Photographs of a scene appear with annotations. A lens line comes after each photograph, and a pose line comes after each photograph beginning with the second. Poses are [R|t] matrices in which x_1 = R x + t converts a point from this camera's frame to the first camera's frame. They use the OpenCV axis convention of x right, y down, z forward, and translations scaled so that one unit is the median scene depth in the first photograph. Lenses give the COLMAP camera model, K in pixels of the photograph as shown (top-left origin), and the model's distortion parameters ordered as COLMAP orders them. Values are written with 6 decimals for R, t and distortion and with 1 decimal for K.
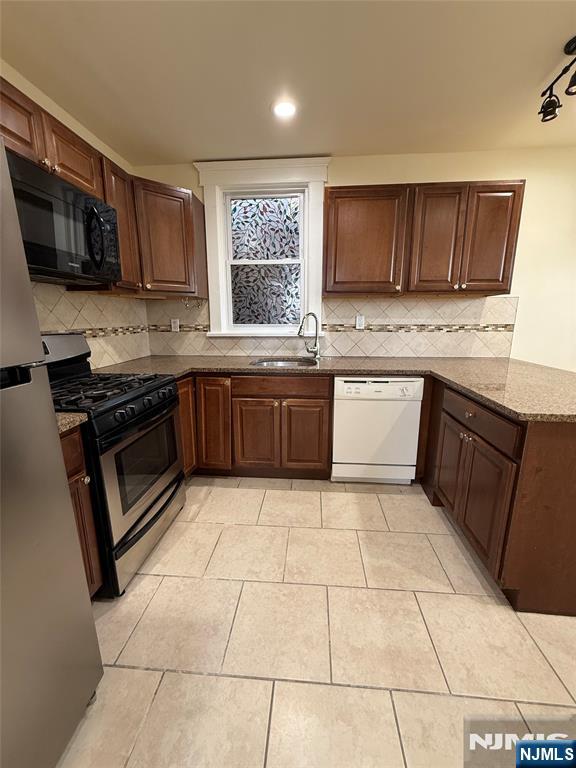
lens RADIAL K [[309.9, 0, 288.0], [0, 309.9, 384.0], [0, 0, 1]] dist [0.000379, 0.000045]
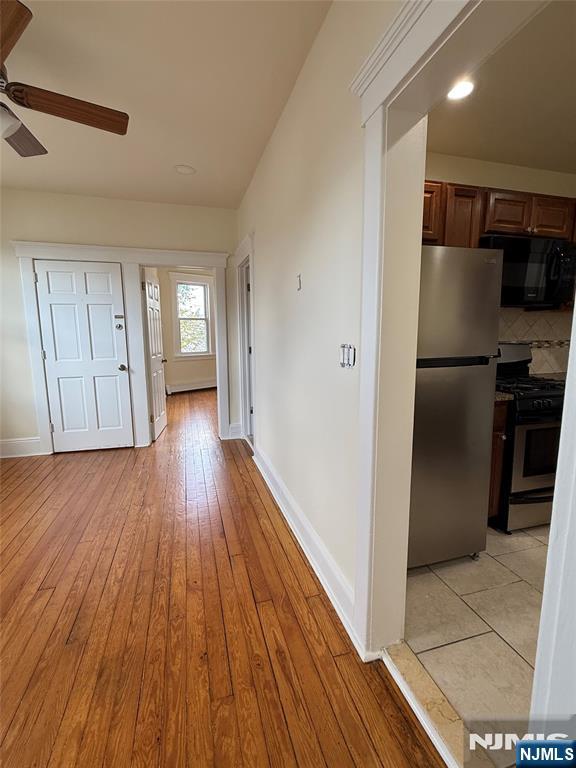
lens RADIAL K [[354.2, 0, 288.0], [0, 354.2, 384.0], [0, 0, 1]] dist [-0.002092, -0.000230]
pose [[0.358176, 0.135406, -0.923783, 0.473652], [-0.188459, 0.979547, 0.070509, 0.110160], [0.914436, 0.148841, 0.376368, -0.581643]]
